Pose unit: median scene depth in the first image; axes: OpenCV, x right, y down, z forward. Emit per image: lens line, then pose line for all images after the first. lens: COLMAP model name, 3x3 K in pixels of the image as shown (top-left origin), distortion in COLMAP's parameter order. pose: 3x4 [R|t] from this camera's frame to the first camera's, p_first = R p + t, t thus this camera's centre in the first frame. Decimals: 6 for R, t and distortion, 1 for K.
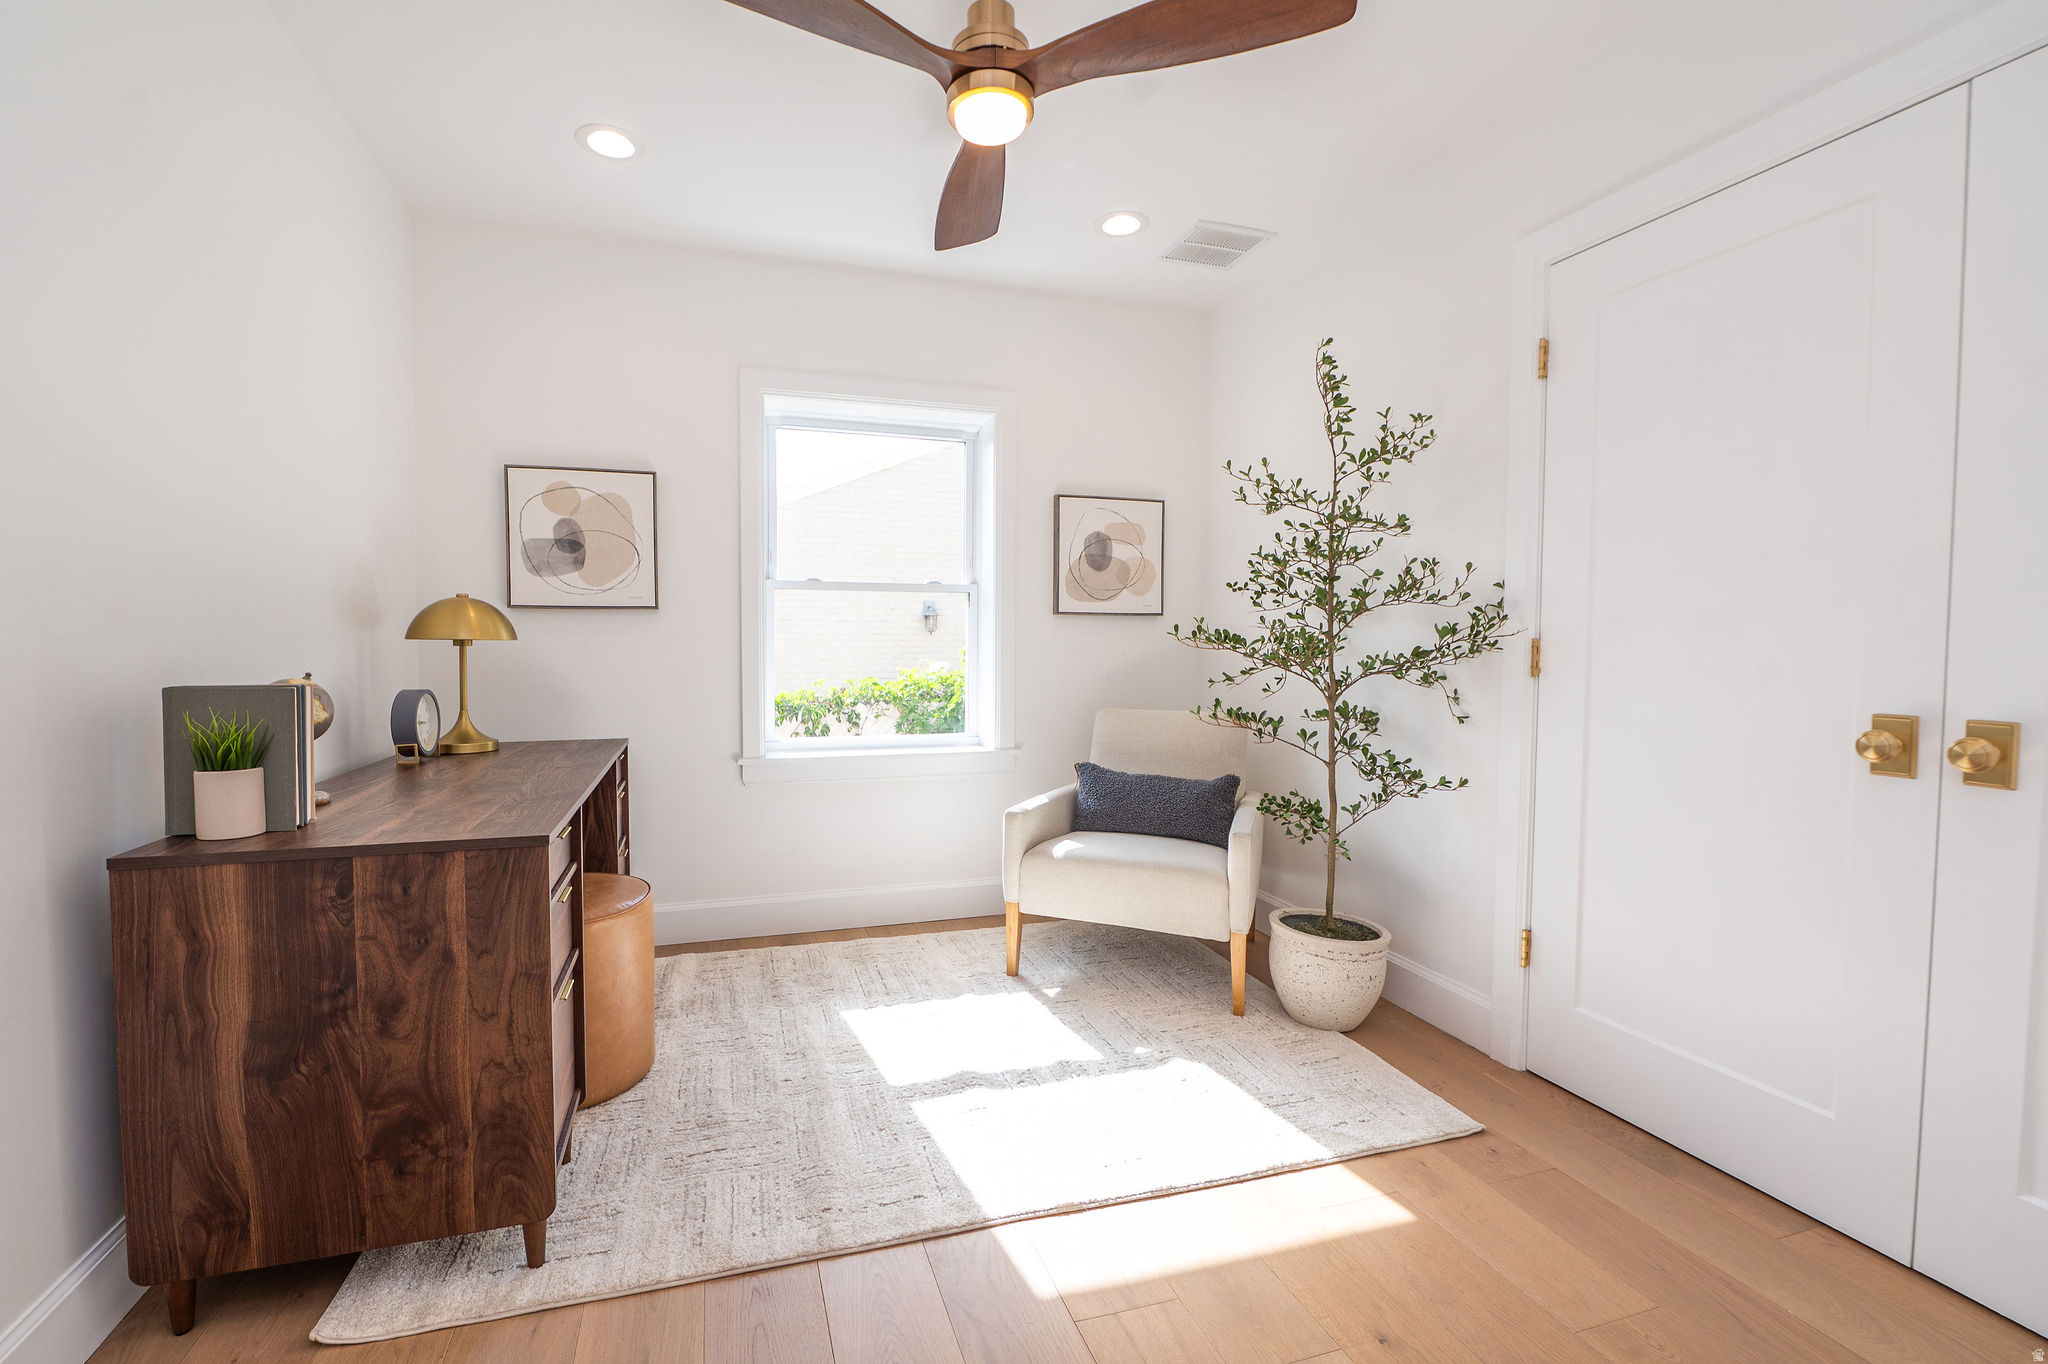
lens RADIAL K [[824.2, 0, 1029.6], [0, 824.2, 678.9], [0, 0, 1]] dist [-0.006906, -0.001372]
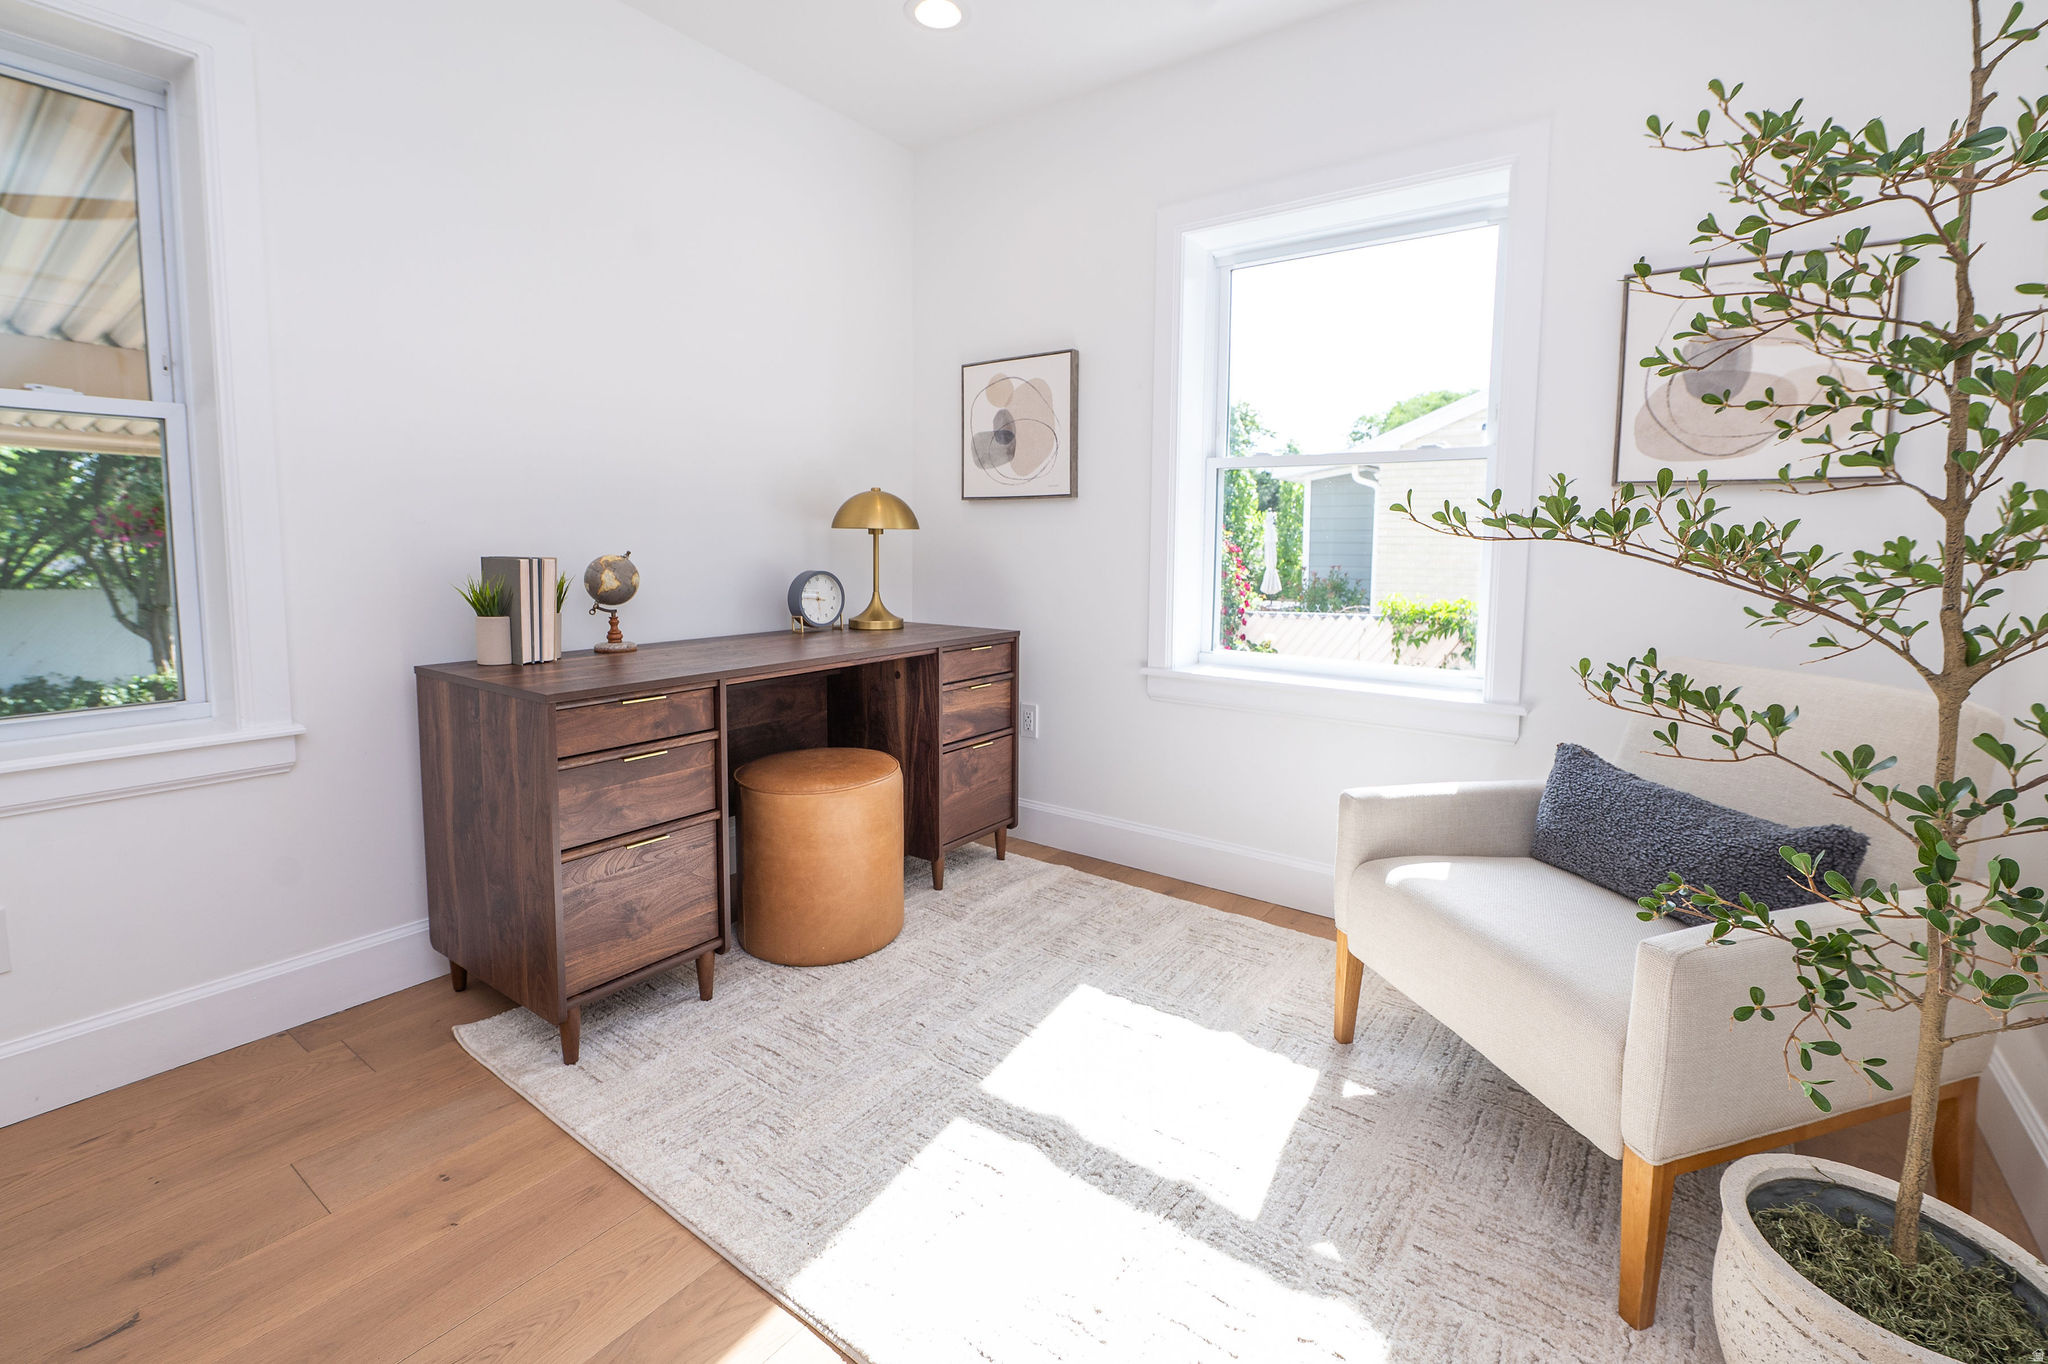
lens RADIAL K [[909.1, 0, 1058.1], [0, 909.1, 614.9], [0, 0, 1]] dist [-0.005947, -0.001263]
pose [[0.603098, 0.069712, -0.794615, 0.428696], [-0.041225, 0.997566, 0.056228, -0.009951], [0.796601, -0.001153, 0.604504, 0.419414]]
